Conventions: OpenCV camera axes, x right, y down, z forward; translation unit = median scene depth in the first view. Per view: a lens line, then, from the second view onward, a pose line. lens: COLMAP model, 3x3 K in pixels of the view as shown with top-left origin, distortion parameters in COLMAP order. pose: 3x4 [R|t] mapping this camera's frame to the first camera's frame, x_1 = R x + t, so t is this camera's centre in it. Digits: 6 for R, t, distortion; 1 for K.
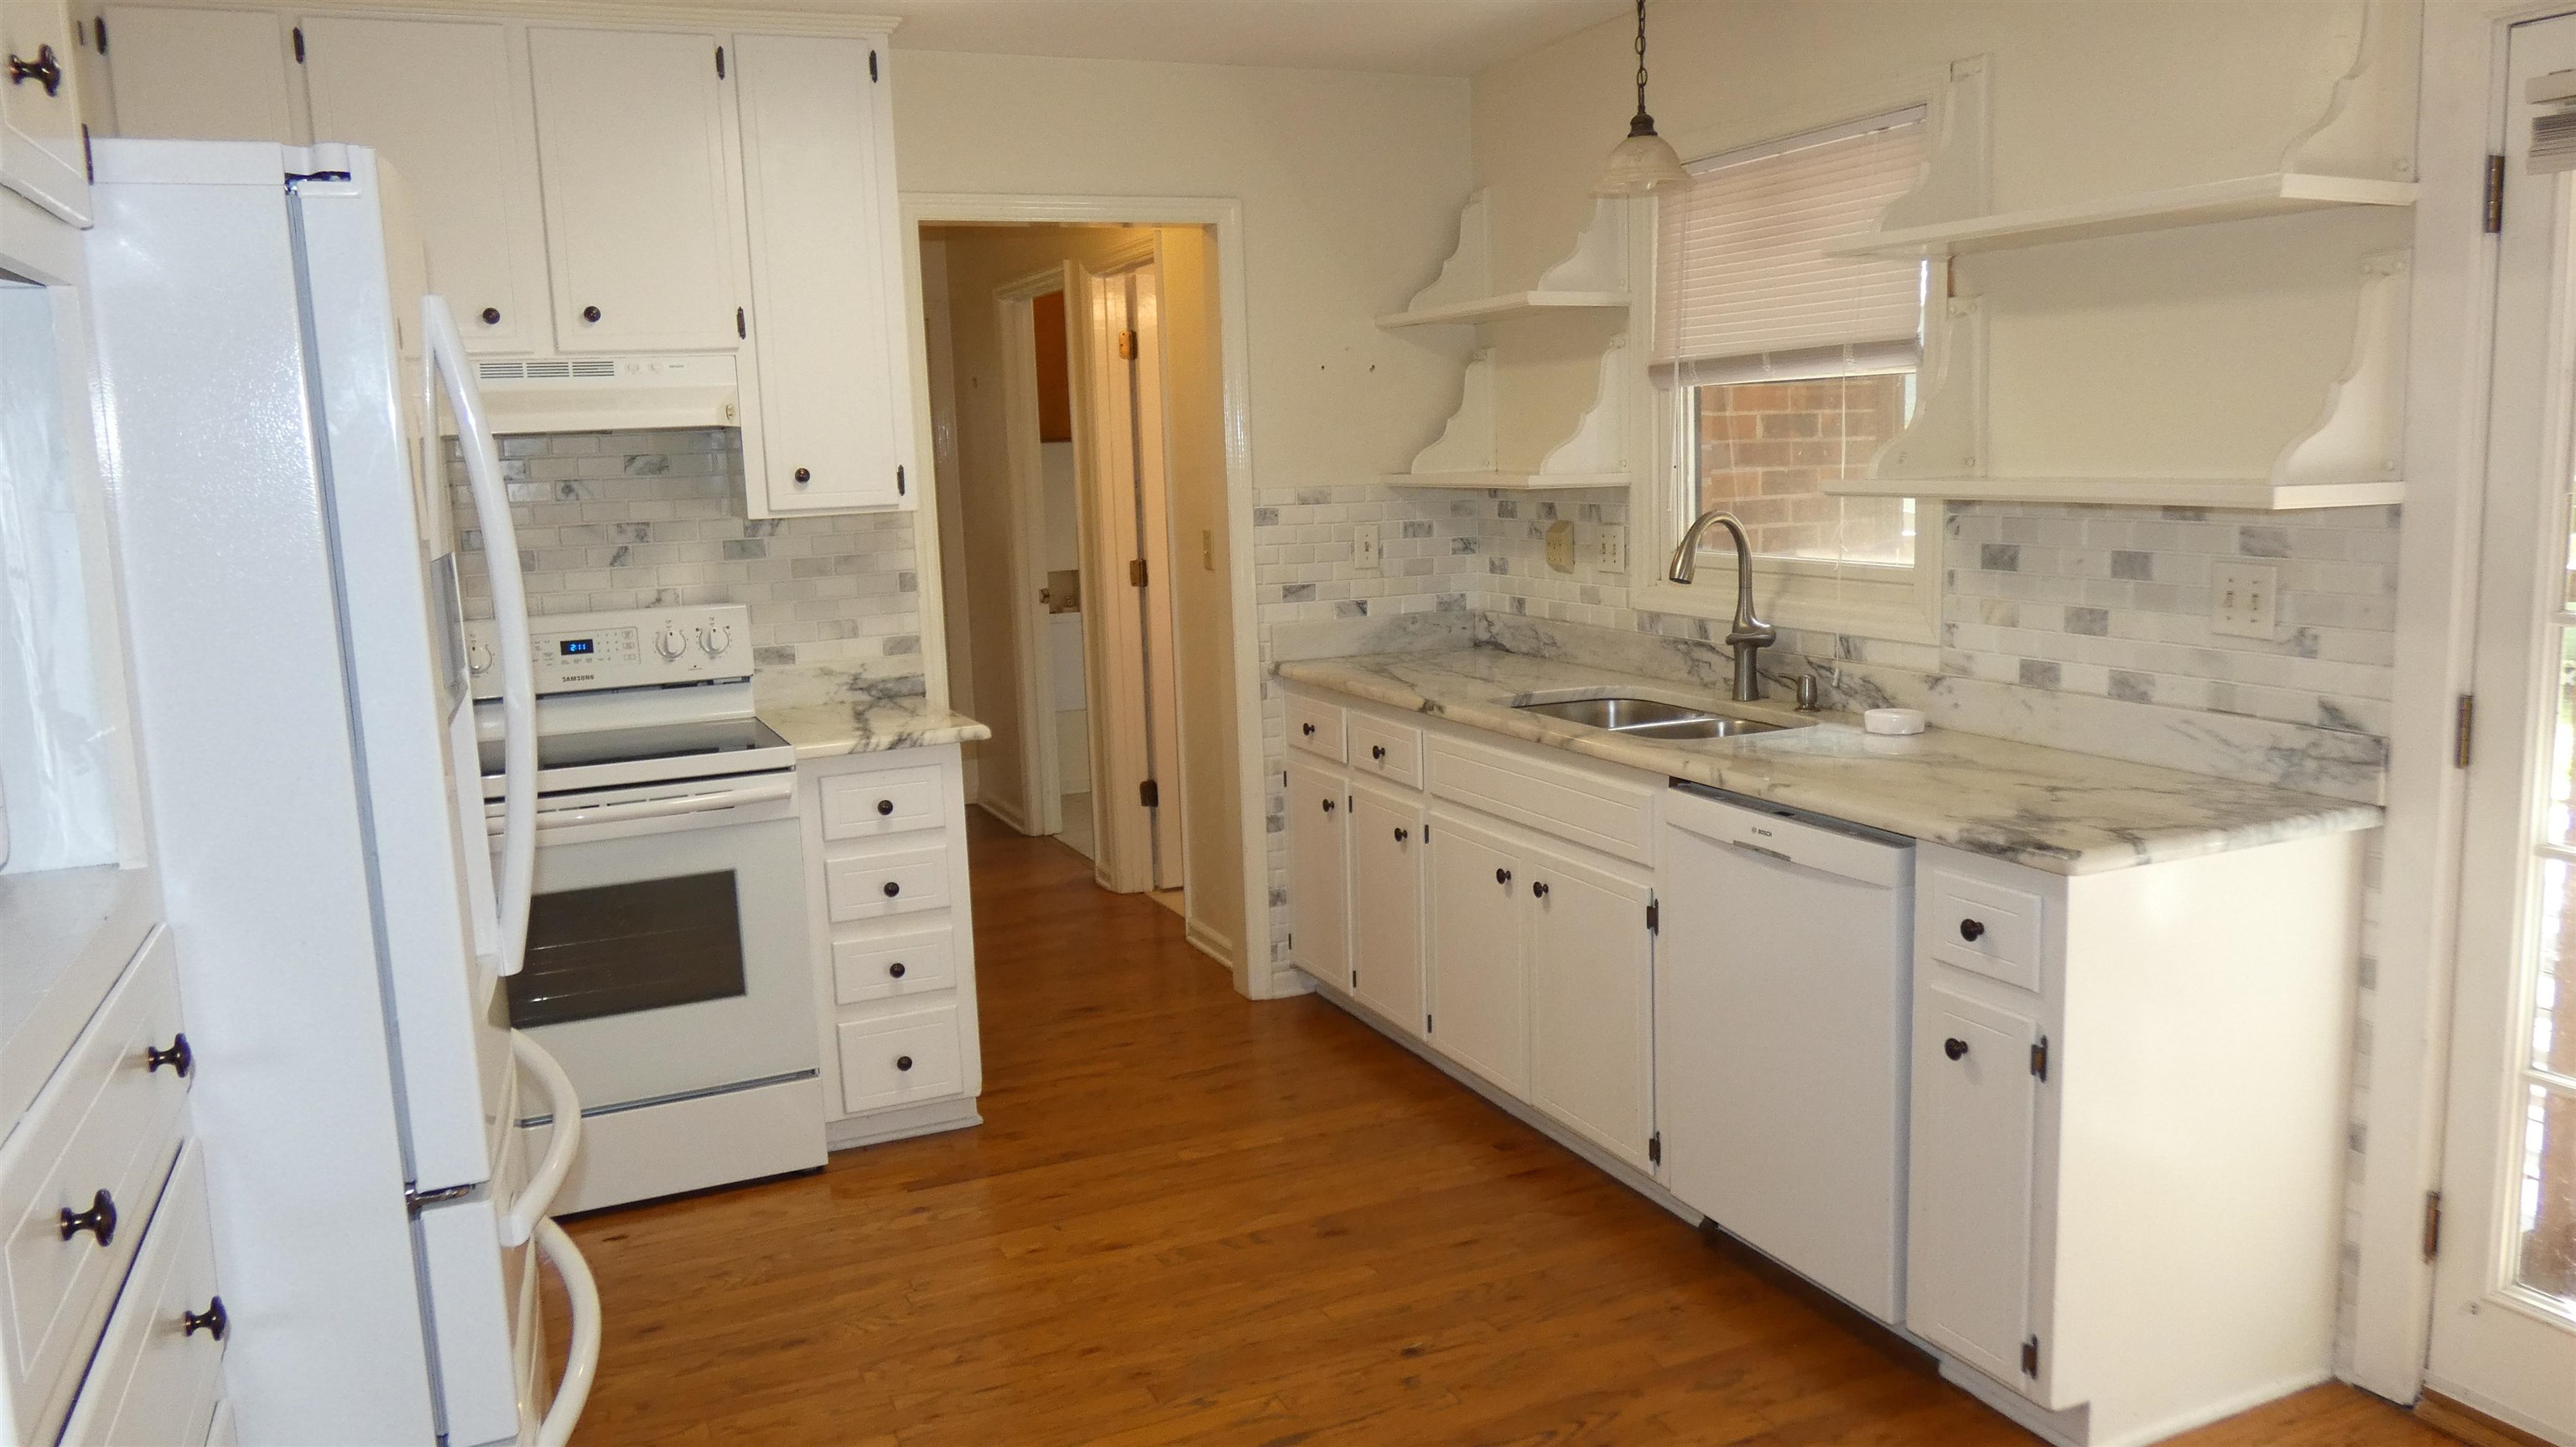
lens RADIAL K [[1865.1, 0, 1290.2], [0, 1865.1, 724.9], [0, 0, 1]] dist [-0.000115, 0.000001]
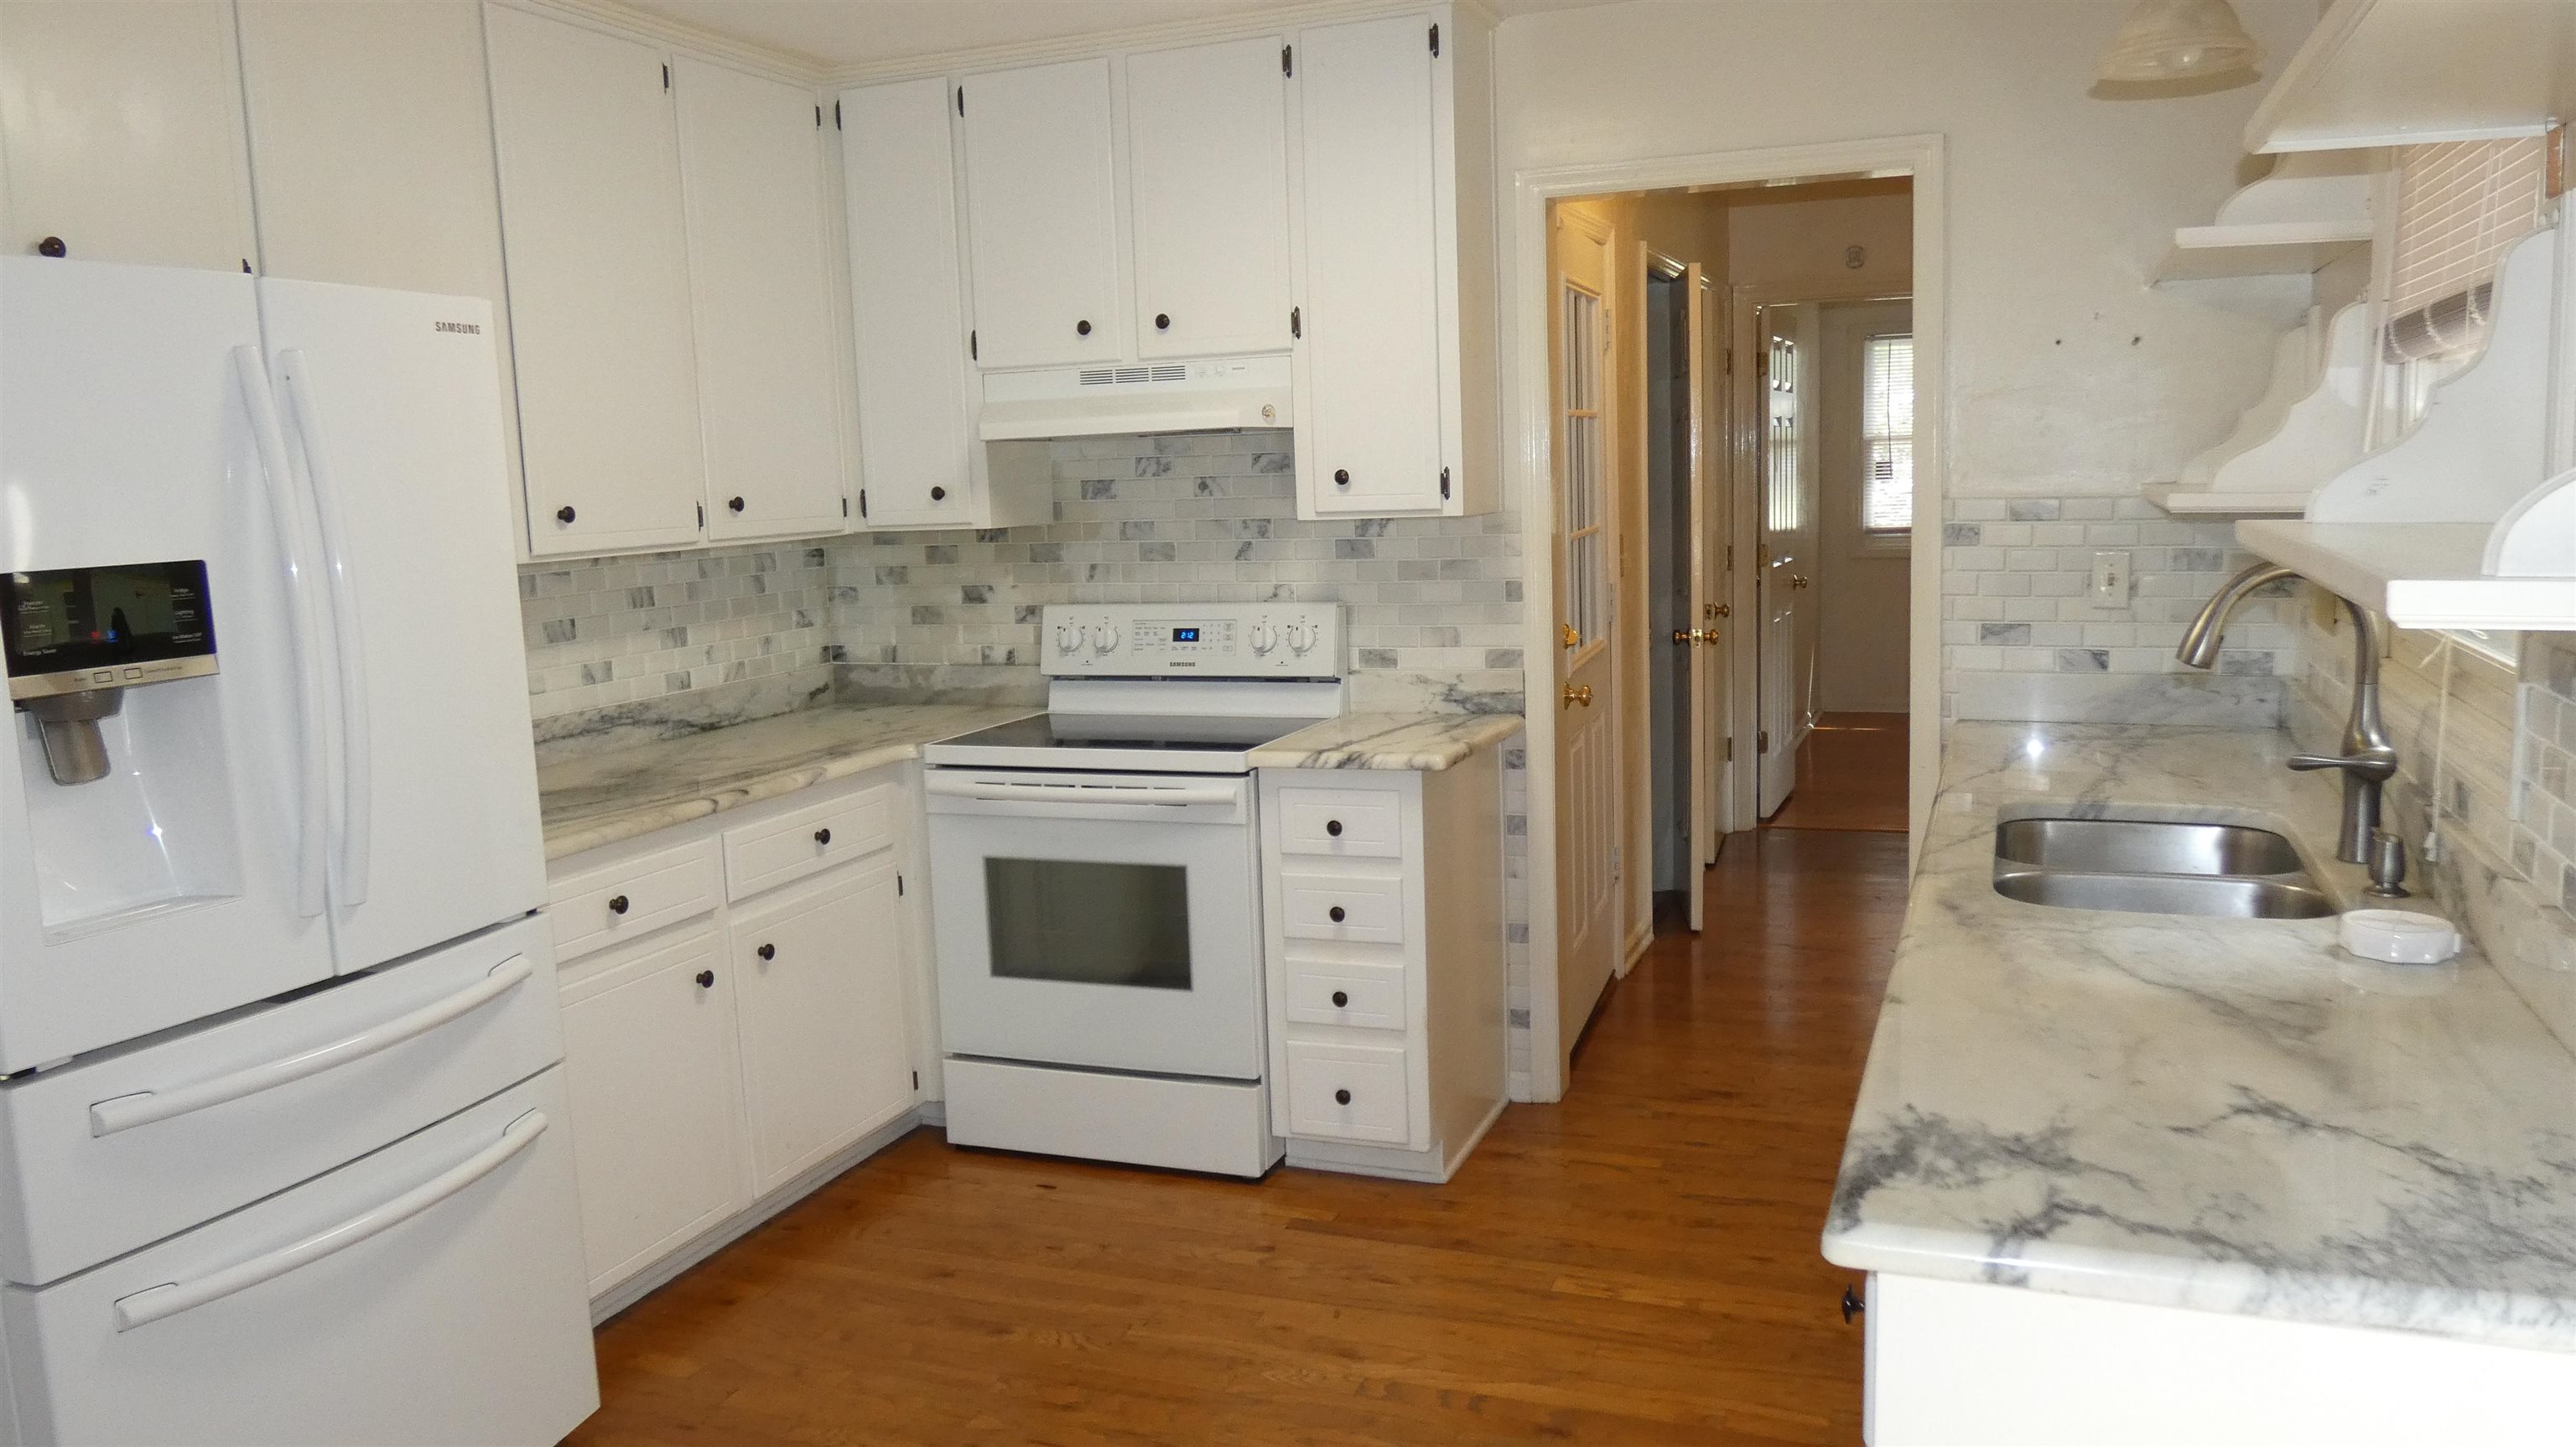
lens RADIAL K [[1865.1, 0, 1287.7], [0, 1865.1, 723.9], [0, 0, 1]] dist [-0.000115, 0.000001]
pose [[0.706127, 0.109963, -0.699495, 0.404717], [-0.099582, 0.993472, 0.055652, -0.056151], [0.701048, 0.030360, 0.712468, 0.285324]]
